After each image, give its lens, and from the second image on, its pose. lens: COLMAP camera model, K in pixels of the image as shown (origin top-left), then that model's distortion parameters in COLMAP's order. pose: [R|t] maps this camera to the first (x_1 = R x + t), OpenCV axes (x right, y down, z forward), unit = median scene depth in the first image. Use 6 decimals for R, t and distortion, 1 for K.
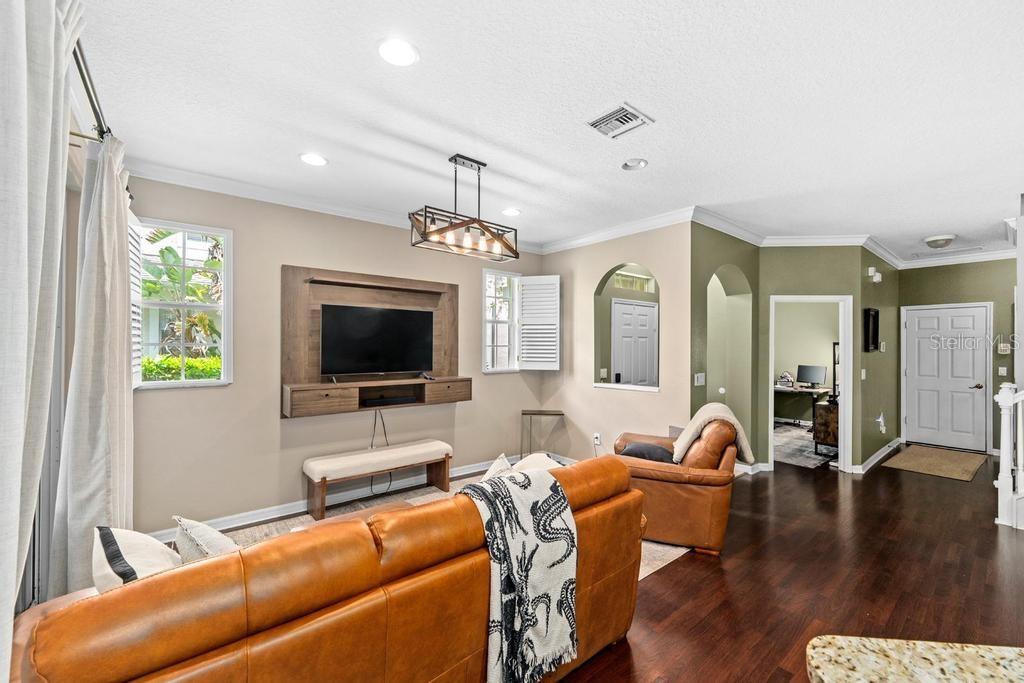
lens RADIAL K [[414.9, 0, 511.2], [0, 414.9, 343.3], [0, 0, 1]] dist [0.000355, -0.000891]
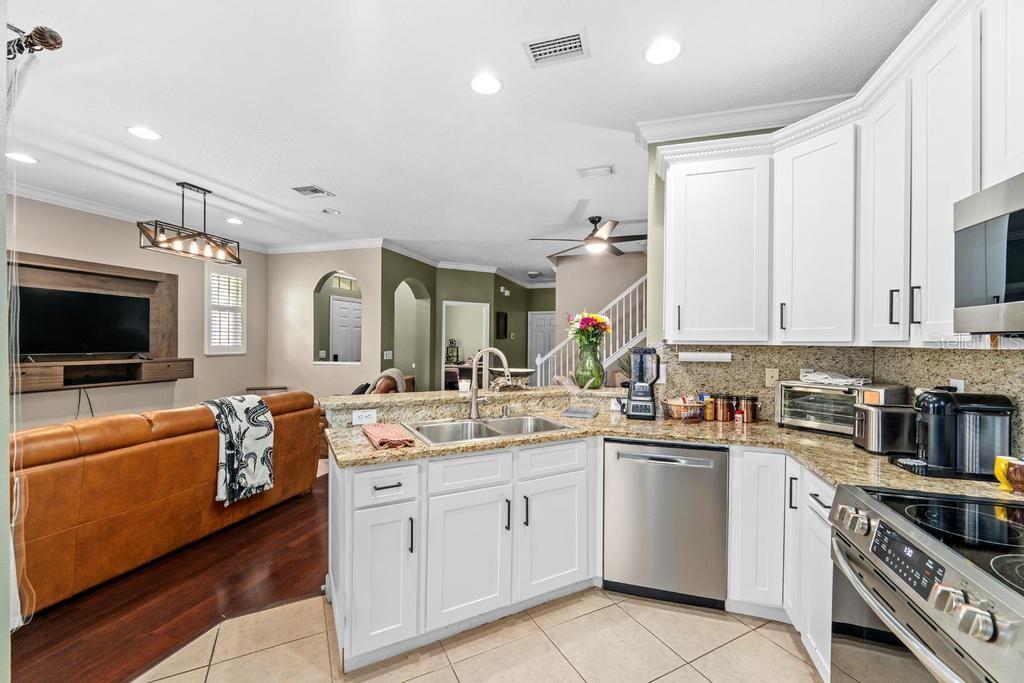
lens RADIAL K [[414.9, 0, 511.2], [0, 414.9, 343.3], [0, 0, 1]] dist [0.000355, -0.000891]
pose [[0.835701, 0.000022, 0.549185, 0.012907], [-0.008418, 0.999883, 0.012770, 0.031395], [-0.549120, -0.015295, 0.835603, -0.672148]]
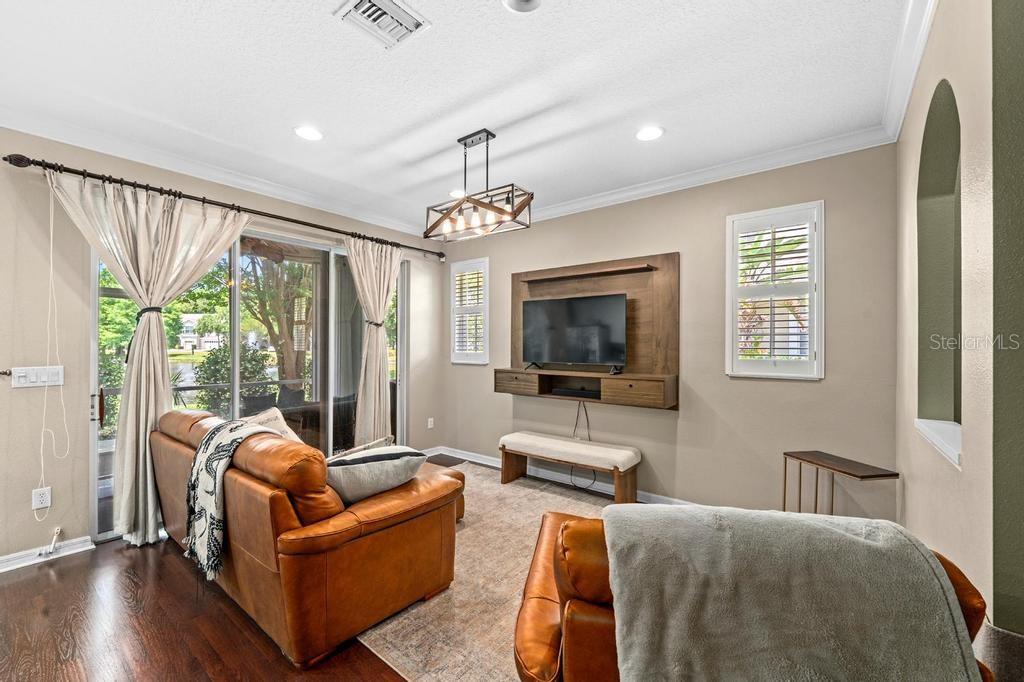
lens RADIAL K [[414.9, 0, 511.2], [0, 414.9, 342.8], [0, 0, 1]] dist [0.000355, -0.000891]
pose [[0.212027, -0.006940, -0.977239, 0.856181], [0.001297, 0.999976, -0.006820, 0.040591], [0.977263, 0.000179, 0.212031, 0.896050]]
